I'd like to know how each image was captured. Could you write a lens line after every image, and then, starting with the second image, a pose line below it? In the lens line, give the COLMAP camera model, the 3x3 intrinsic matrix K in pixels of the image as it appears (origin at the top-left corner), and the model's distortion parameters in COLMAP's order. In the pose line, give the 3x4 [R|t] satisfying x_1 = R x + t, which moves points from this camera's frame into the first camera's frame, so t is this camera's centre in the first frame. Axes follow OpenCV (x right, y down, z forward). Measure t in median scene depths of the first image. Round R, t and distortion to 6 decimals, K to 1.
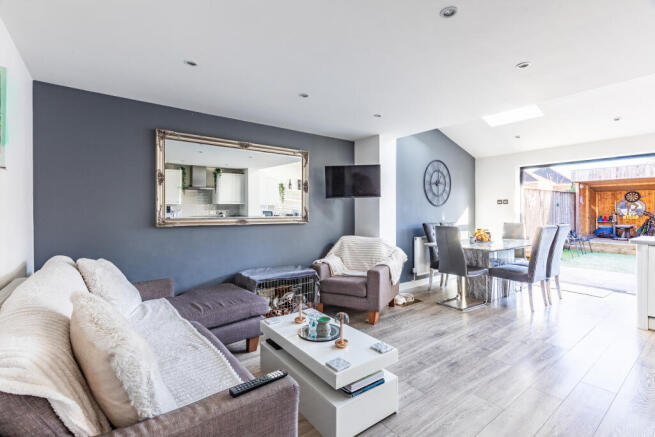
lens RADIAL K [[300.9, 0, 329.8], [0, 300.9, 211.8], [0, 0, 1]] dist [0.004169, -0.001113]
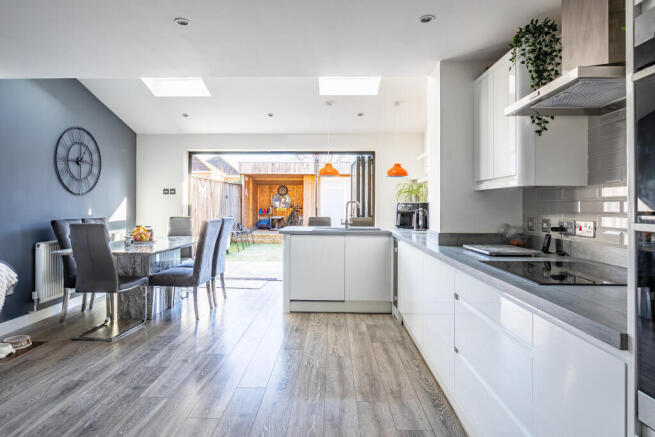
lens RADIAL K [[380.3, 0, 323.8], [0, 380.3, 202.8], [0, 0, 1]] dist [-0.003504, 0.003693]
pose [[0.627609, 0.006740, 0.778500, 0.037384], [-0.004492, 0.999977, -0.005036, 0.001589], [-0.778516, -0.000336, 0.627625, 0.028031]]
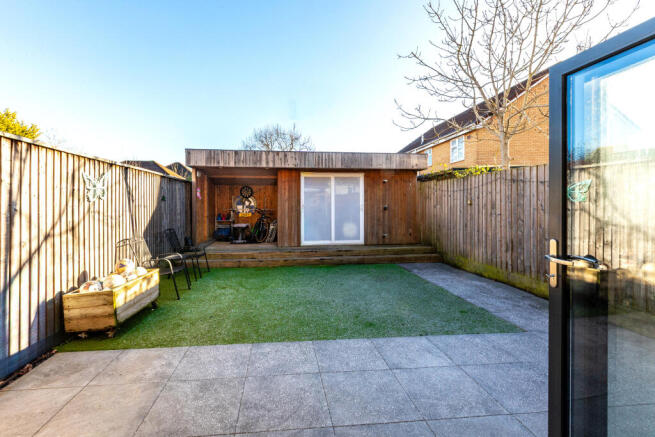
lens RADIAL K [[300.9, 0, 303.4], [0, 300.9, 217.0], [0, 0, 1]] dist [0.004169, -0.001113]
pose [[0.538162, -0.027312, 0.842399, 0.812647], [-0.002213, 0.999426, 0.033817, -0.015220], [-0.842839, -0.020064, 0.537792, 0.902609]]
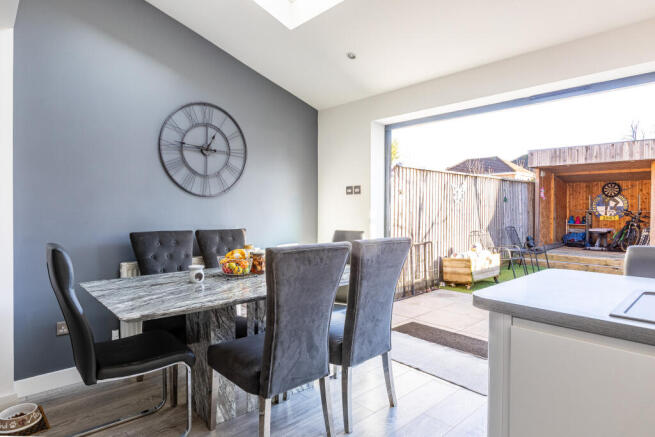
lens RADIAL K [[380.3, 0, 311.6], [0, 380.3, 210.3], [0, 0, 1]] dist [-0.003504, 0.003693]
pose [[0.995843, 0.003279, 0.091028, 0.494352], [-0.003418, 0.999993, 0.001372, 0.002043], [-0.091023, -0.001678, 0.995847, 0.383860]]
